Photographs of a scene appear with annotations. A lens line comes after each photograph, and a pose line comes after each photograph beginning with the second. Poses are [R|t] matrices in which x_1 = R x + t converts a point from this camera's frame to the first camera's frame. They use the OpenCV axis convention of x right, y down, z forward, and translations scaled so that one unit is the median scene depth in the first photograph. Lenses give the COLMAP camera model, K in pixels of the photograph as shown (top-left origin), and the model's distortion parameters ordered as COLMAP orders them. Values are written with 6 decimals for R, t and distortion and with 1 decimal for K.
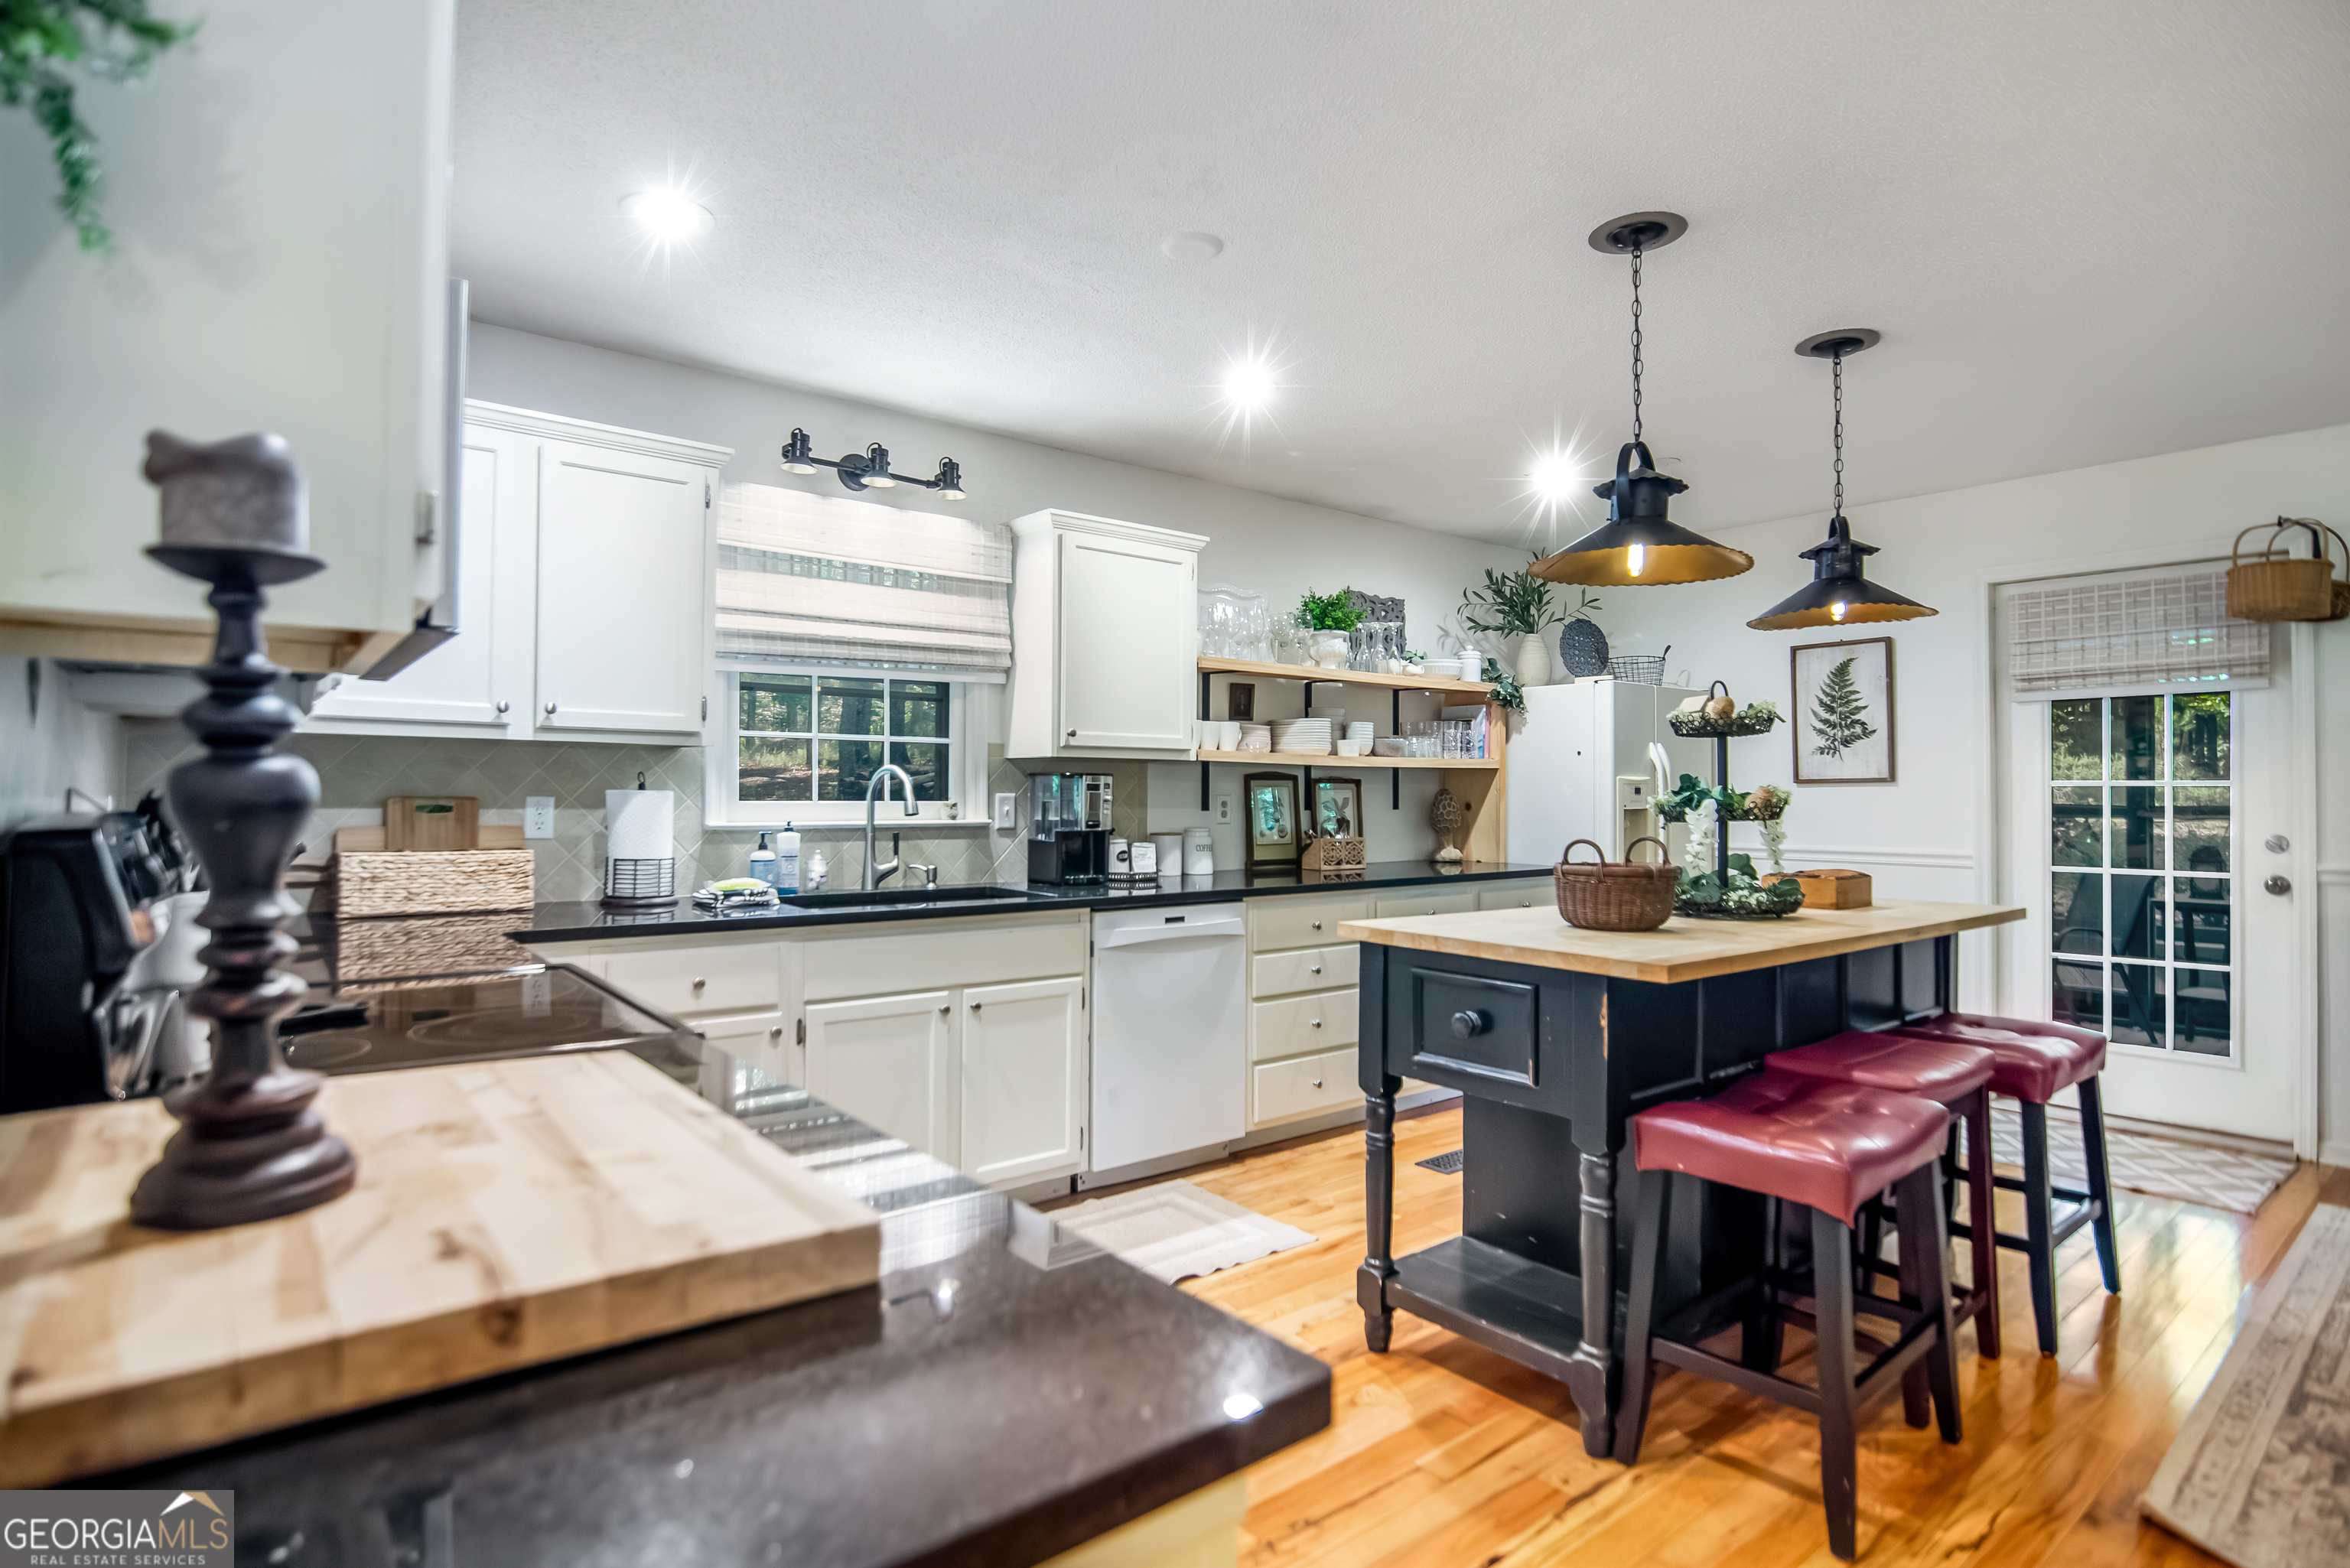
lens RADIAL K [[1174.1, 0, 1167.1], [0, 1174.1, 793.9], [0, 0, 1]] dist [0.003953, 0.000398]
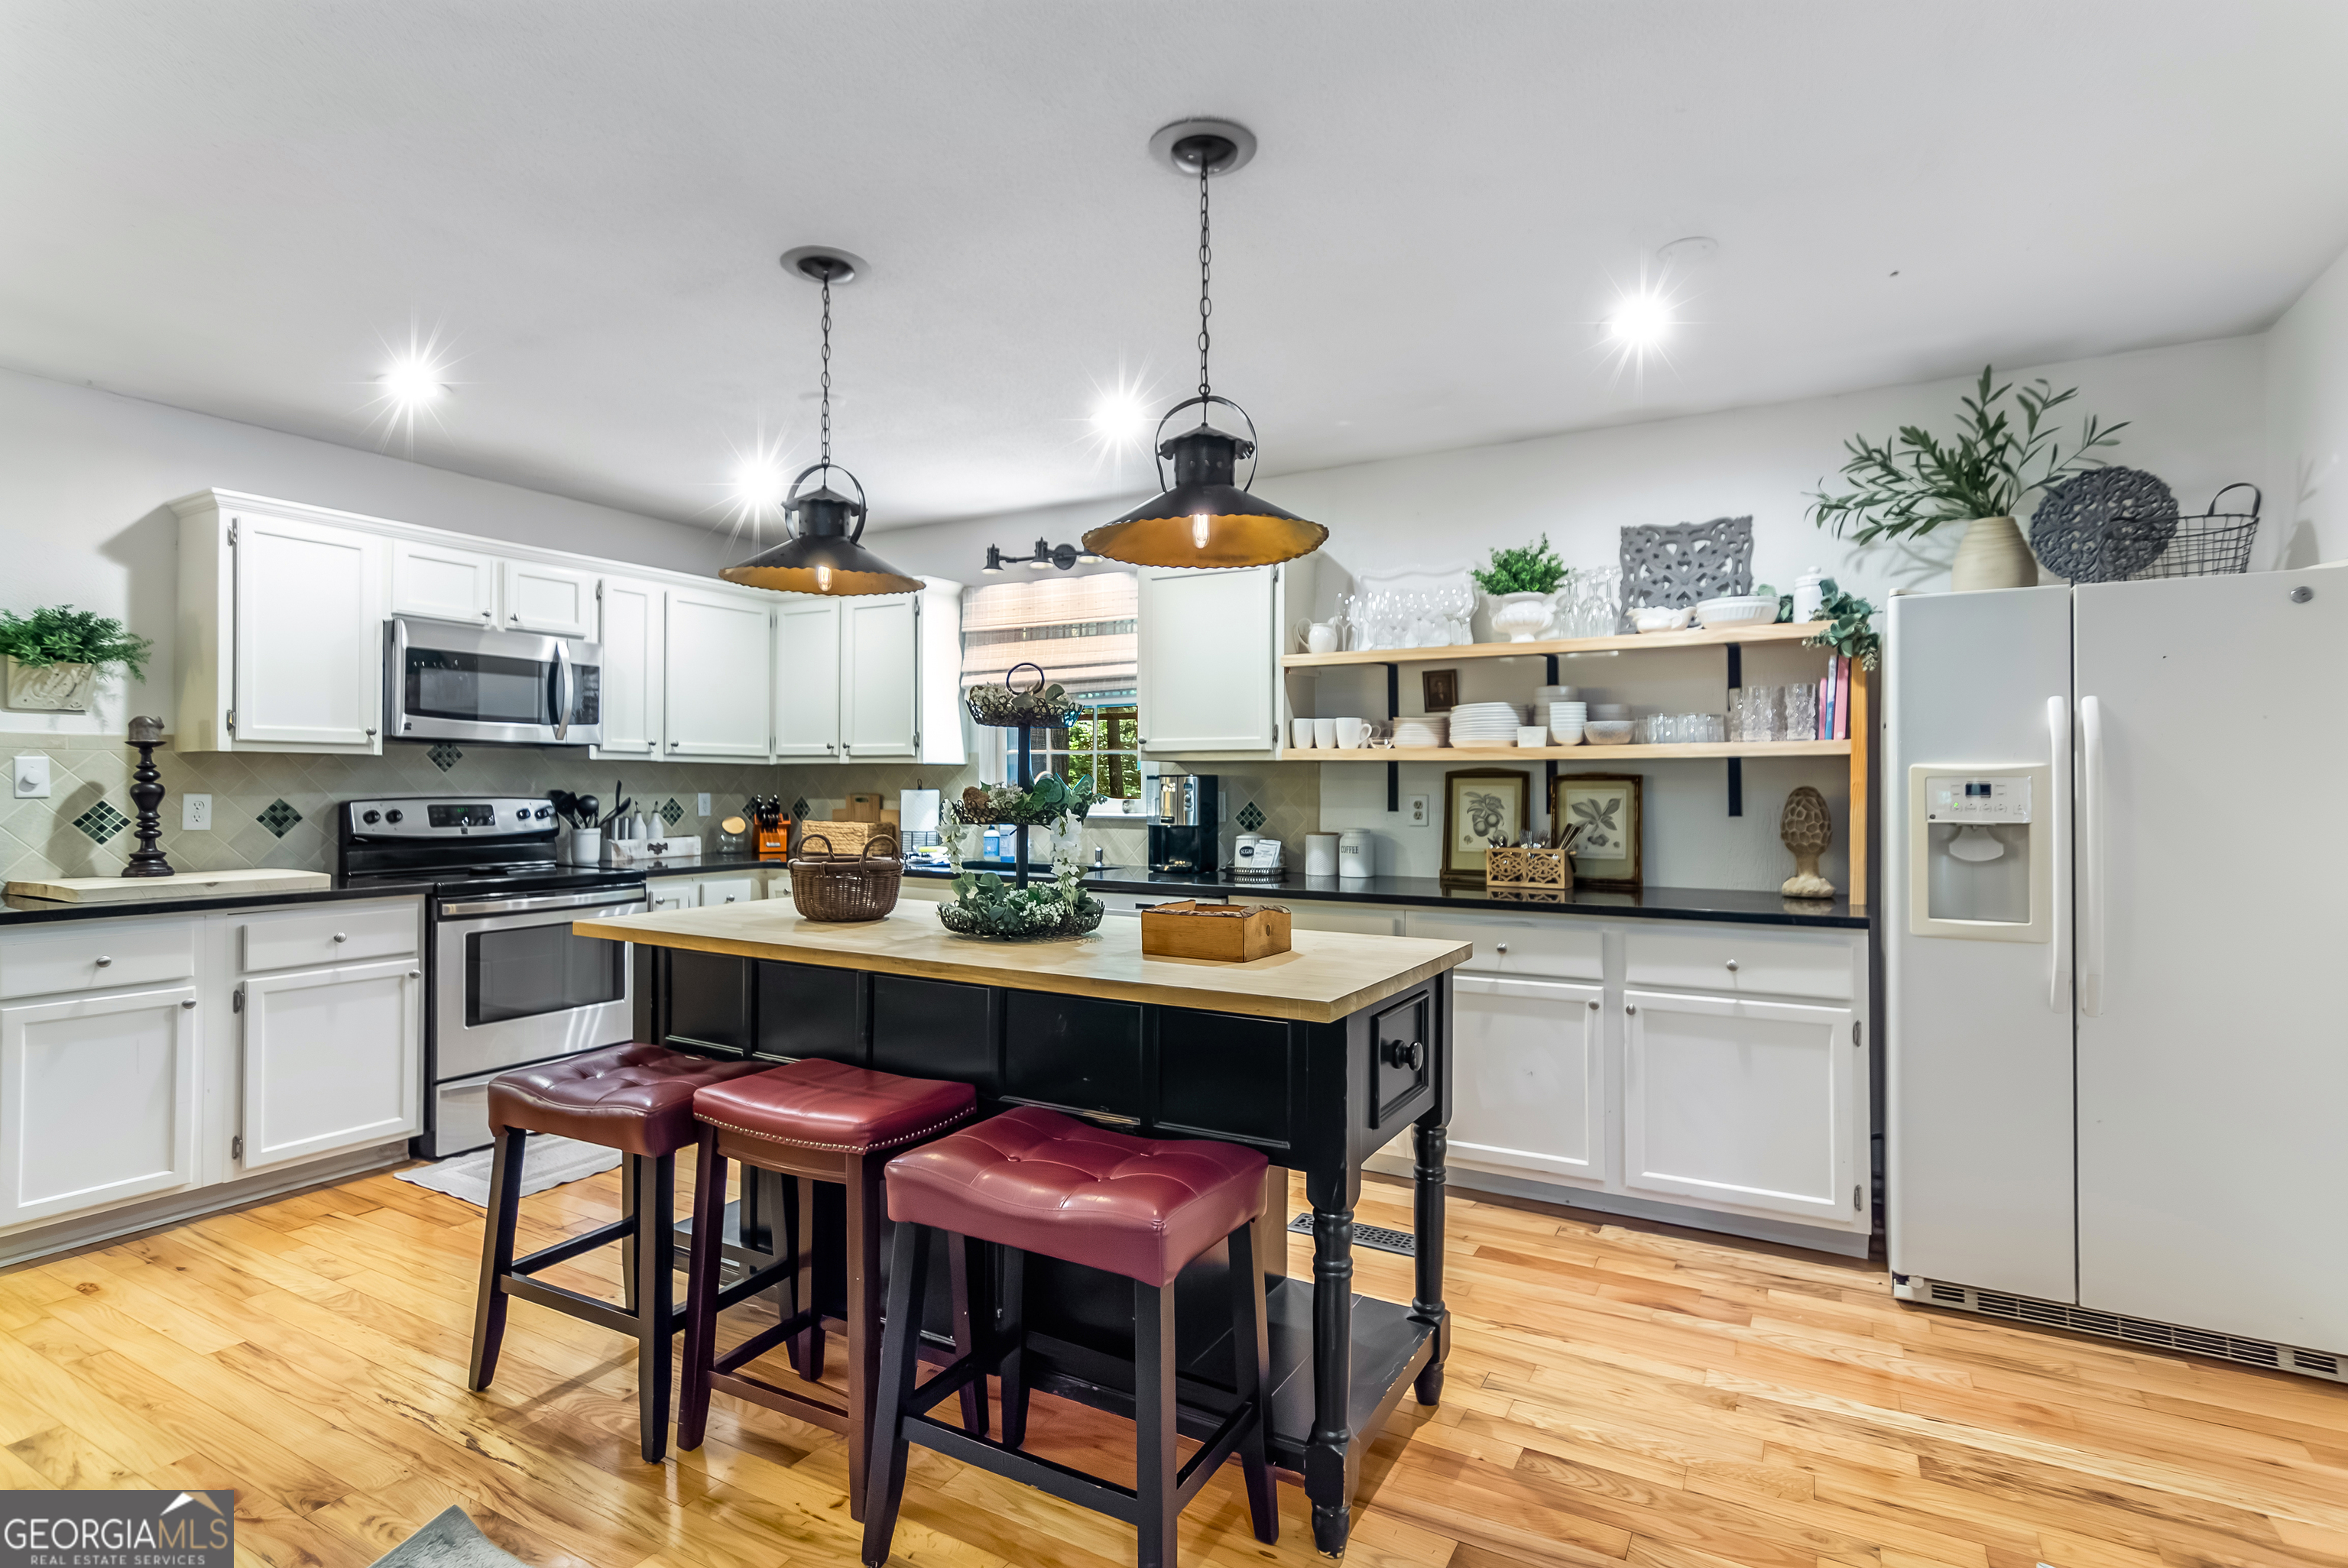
lens RADIAL K [[1158.8, 0, 1163.9], [0, 1158.8, 780.1], [0, 0, 1]] dist [0.002833, 0.000382]
pose [[0.370398, -0.009371, -0.928826, 0.946230], [-0.003193, 0.999930, -0.011361, 0.000442], [0.928868, 0.007174, 0.370342, 0.563893]]
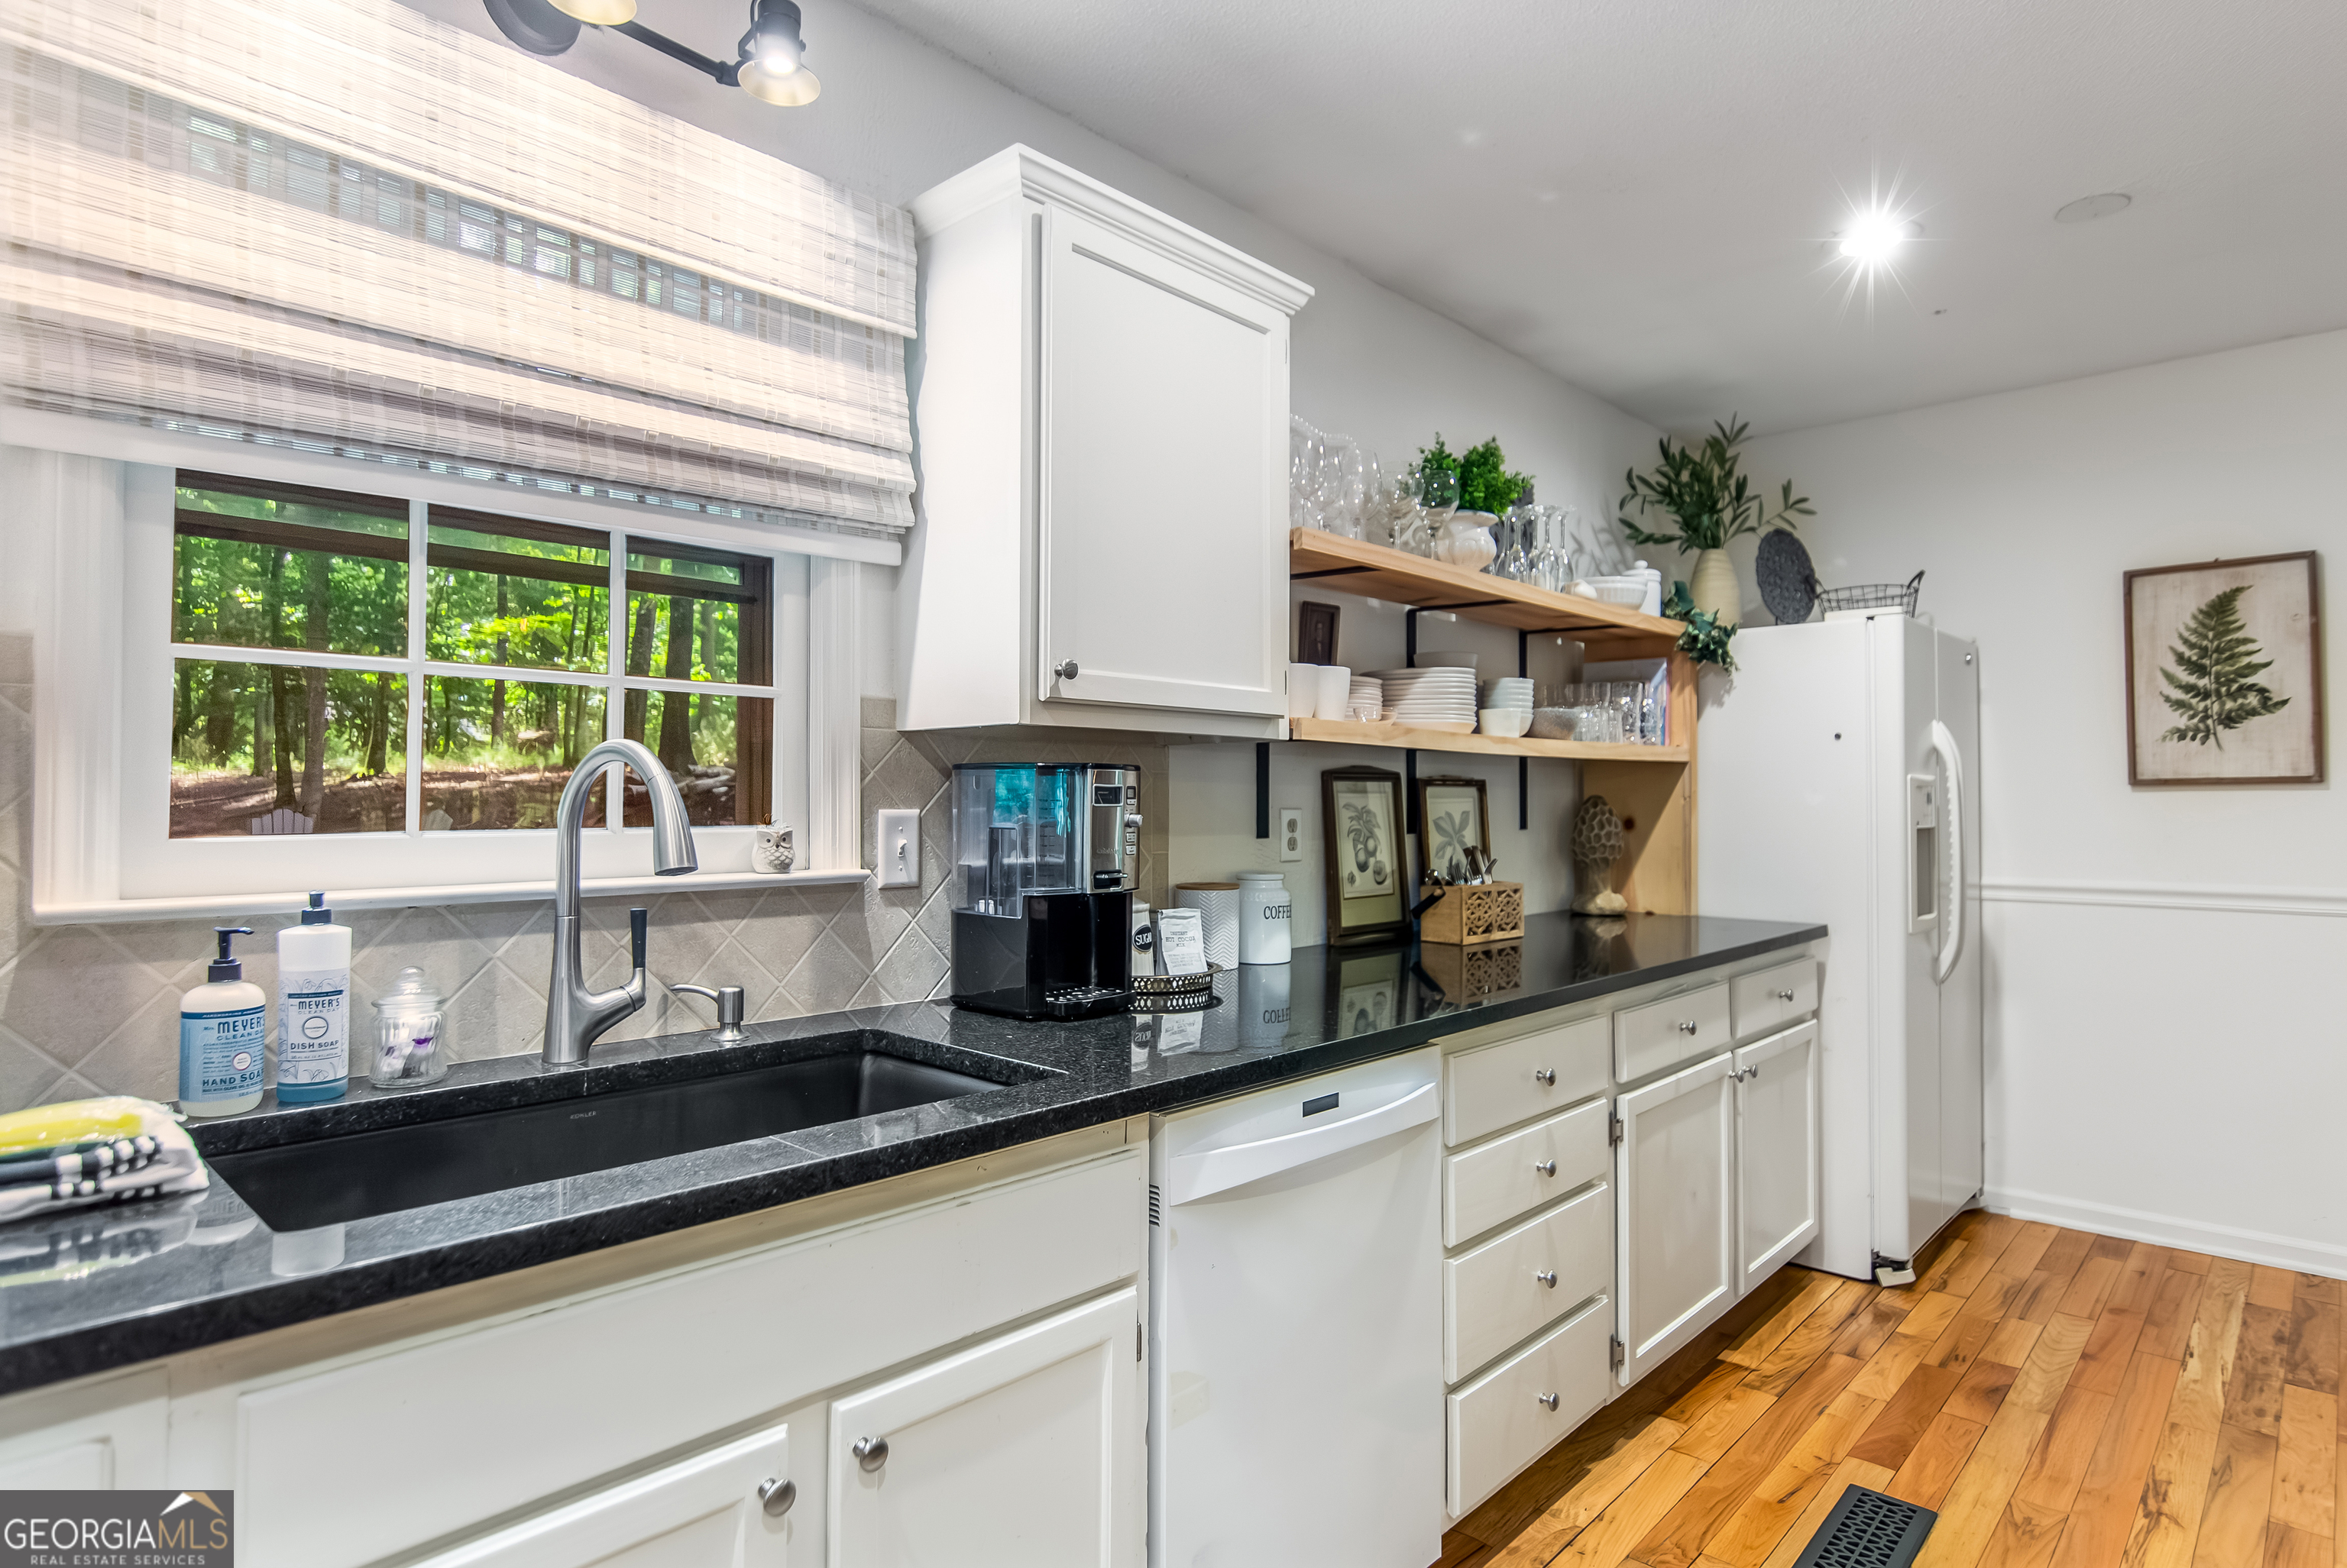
lens RADIAL K [[1255.4, 0, 1160.1], [0, 1255.4, 784.1], [0, 0, 1]] dist [0.000323, 0.000804]
pose [[0.990293, -0.000850, 0.138992, -0.106242], [0.002492, 0.999929, -0.011645, -0.004074], [-0.138973, 0.011878, 0.990225, 0.512550]]
